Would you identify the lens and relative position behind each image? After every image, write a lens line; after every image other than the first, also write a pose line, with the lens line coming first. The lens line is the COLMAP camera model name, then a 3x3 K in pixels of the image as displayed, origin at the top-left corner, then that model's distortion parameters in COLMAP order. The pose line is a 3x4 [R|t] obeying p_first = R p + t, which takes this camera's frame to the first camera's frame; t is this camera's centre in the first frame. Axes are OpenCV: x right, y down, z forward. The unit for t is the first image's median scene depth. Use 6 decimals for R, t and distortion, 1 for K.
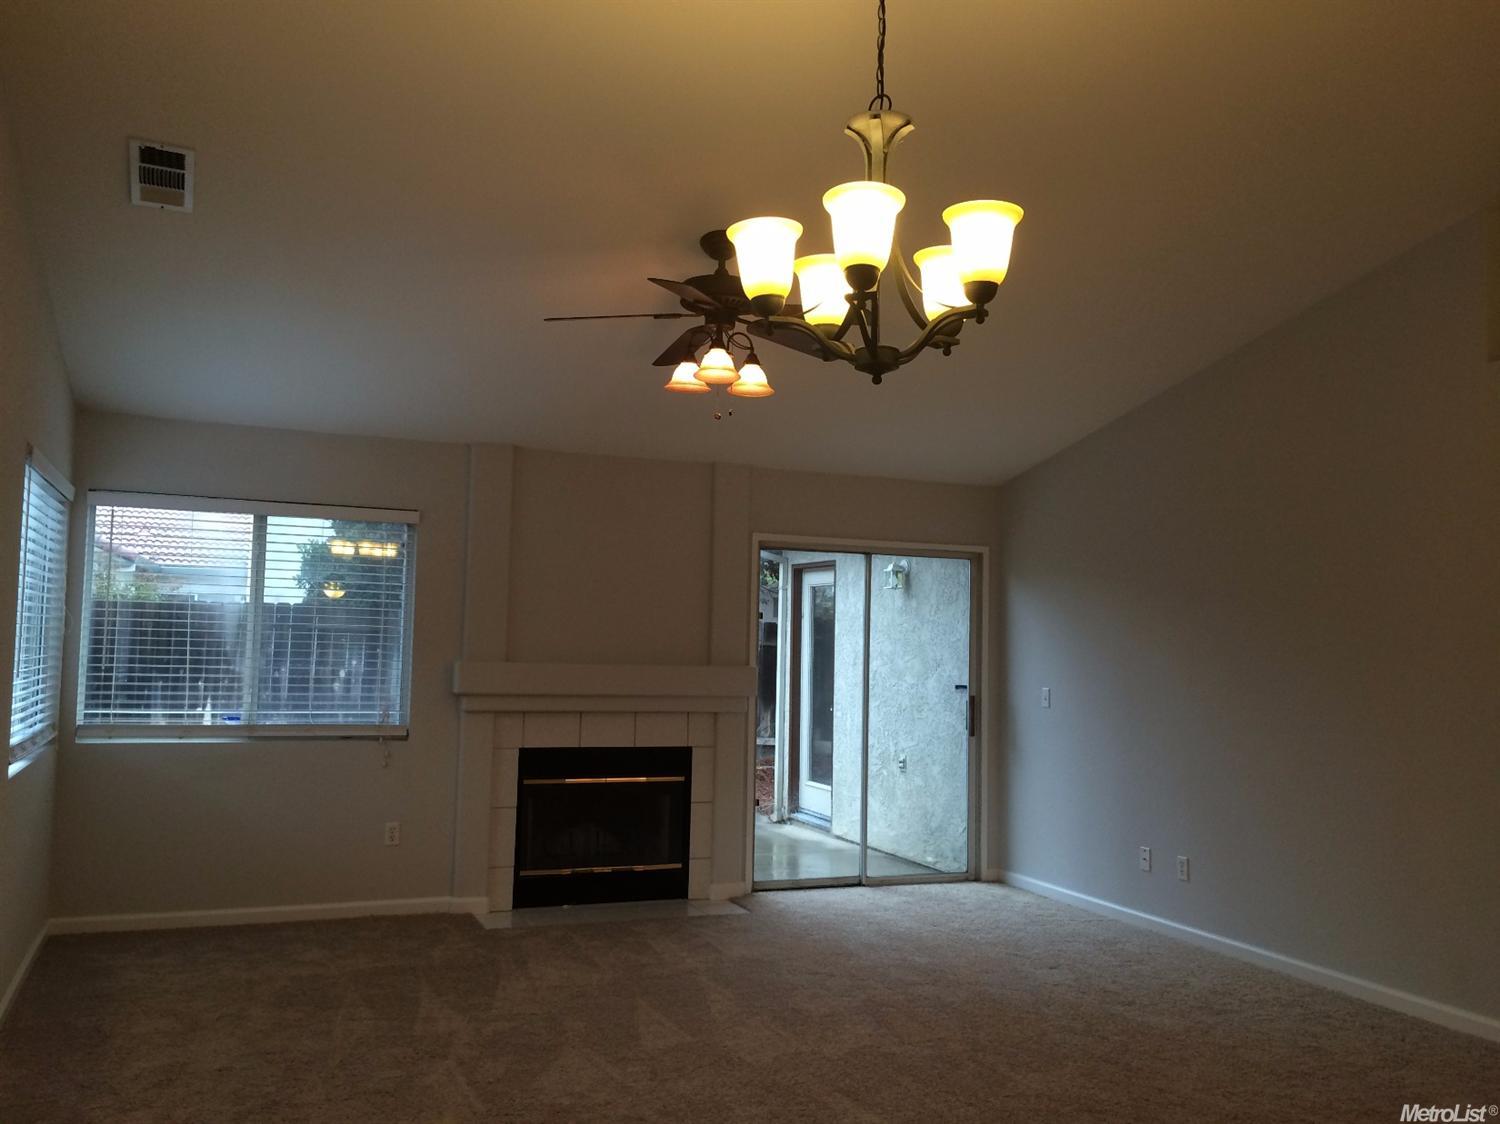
lens RADIAL K [[1253.4, 0, 728.1], [0, 1253.4, 552.7], [0, 0, 1]] dist [0.075008, -0.105461]
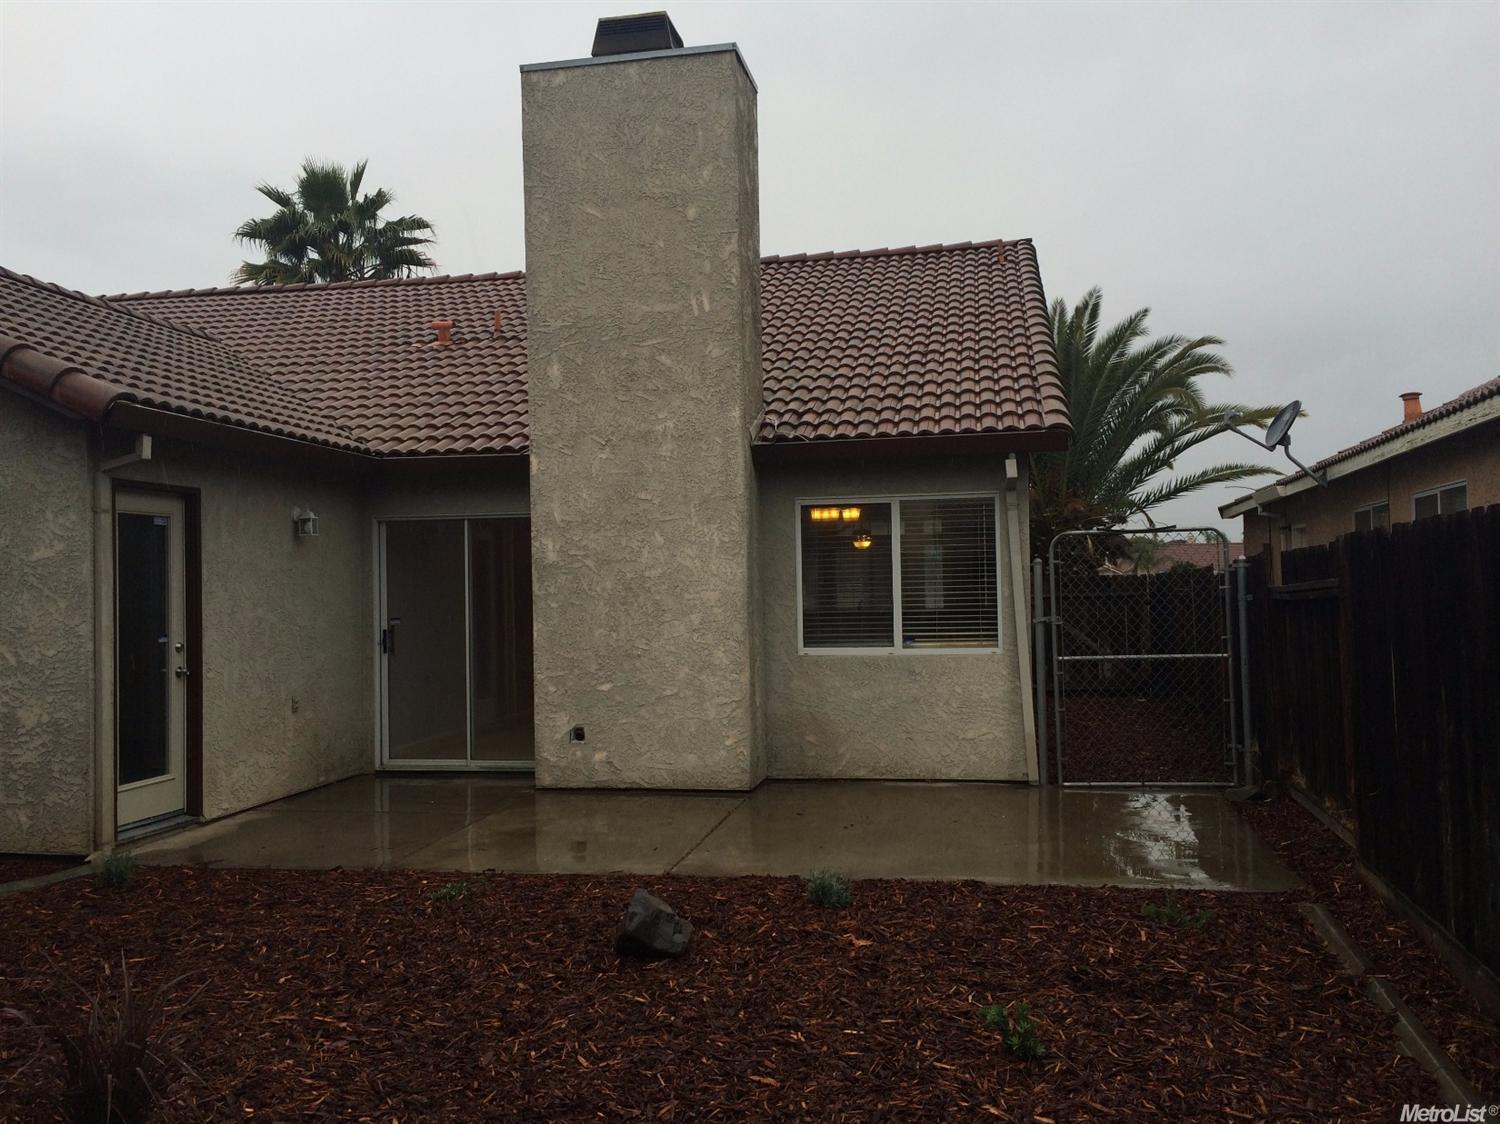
lens RADIAL K [[1281.7, 0, 745.0], [0, 1281.7, 563.3], [0, 0, 1]] dist [0.077346, -0.107408]
pose [[-0.836638, 0.004425, 0.547739, -0.954877], [-0.037561, 0.997150, -0.065429, 0.136597], [-0.546467, -0.075314, -0.834087, 2.145541]]
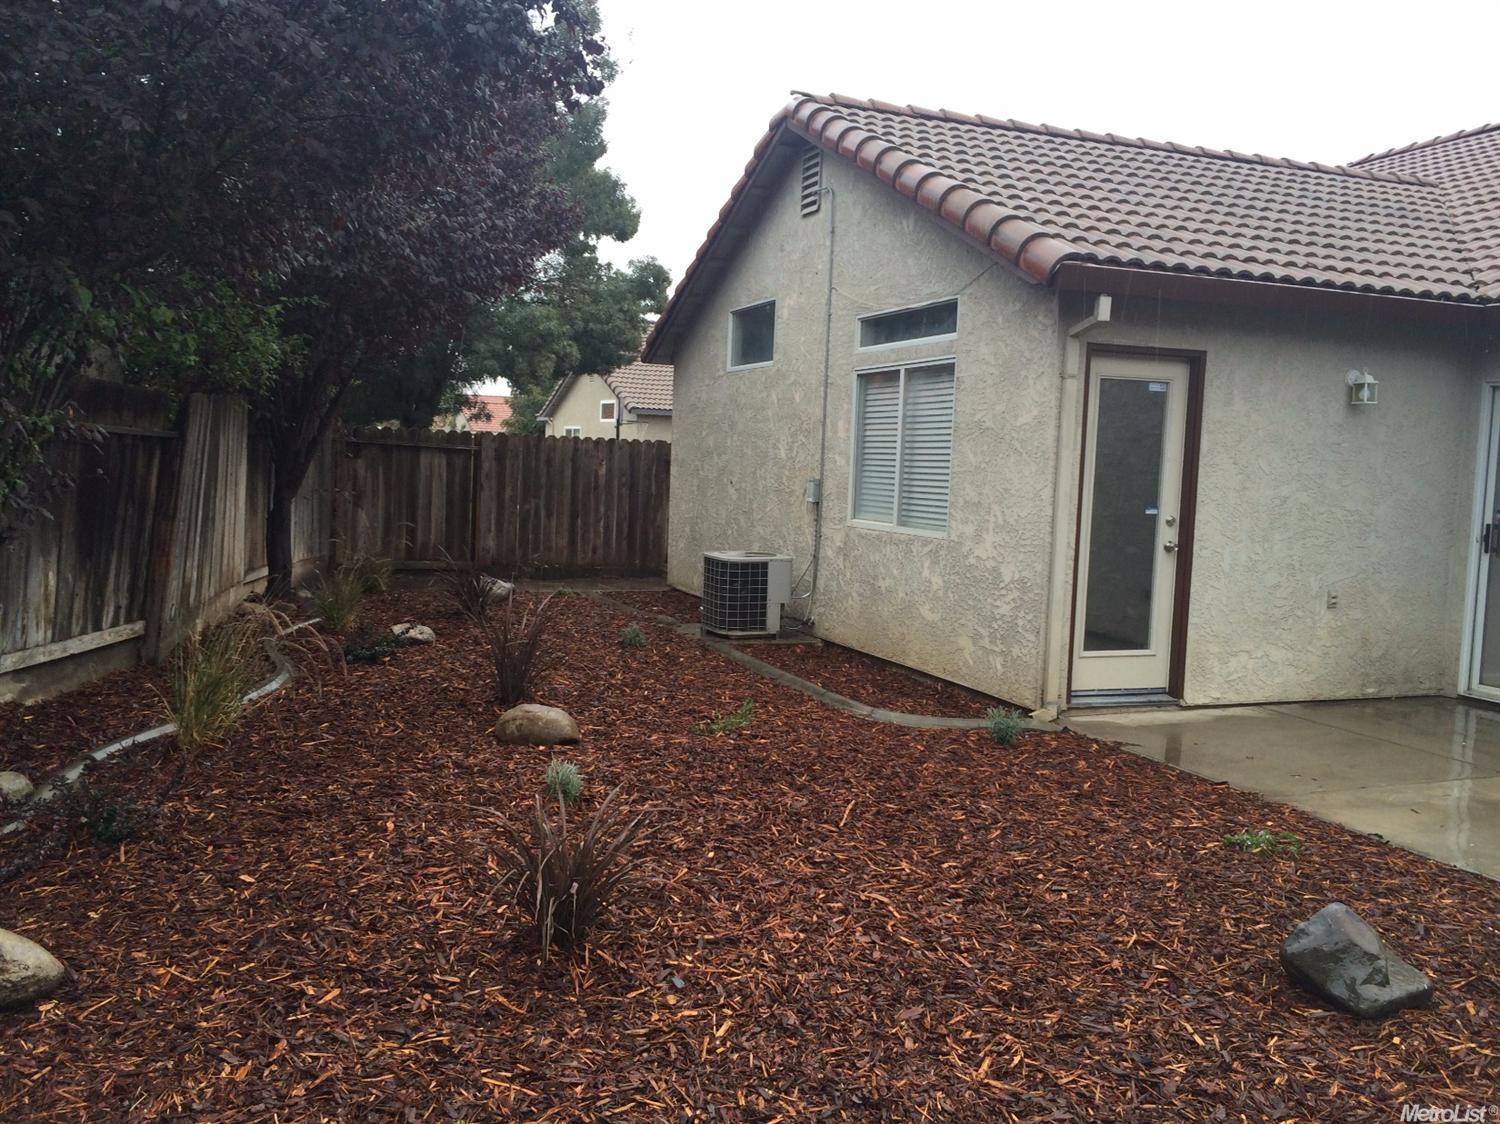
lens RADIAL K [[1281.7, 0, 745.0], [0, 1281.7, 563.3], [0, 0, 1]] dist [0.077346, -0.107408]
pose [[0.027890, -0.101106, 0.994485, -1.005322], [-0.103352, 0.989248, 0.103472, 0.113822], [-0.994254, -0.105668, 0.017141, 1.780340]]
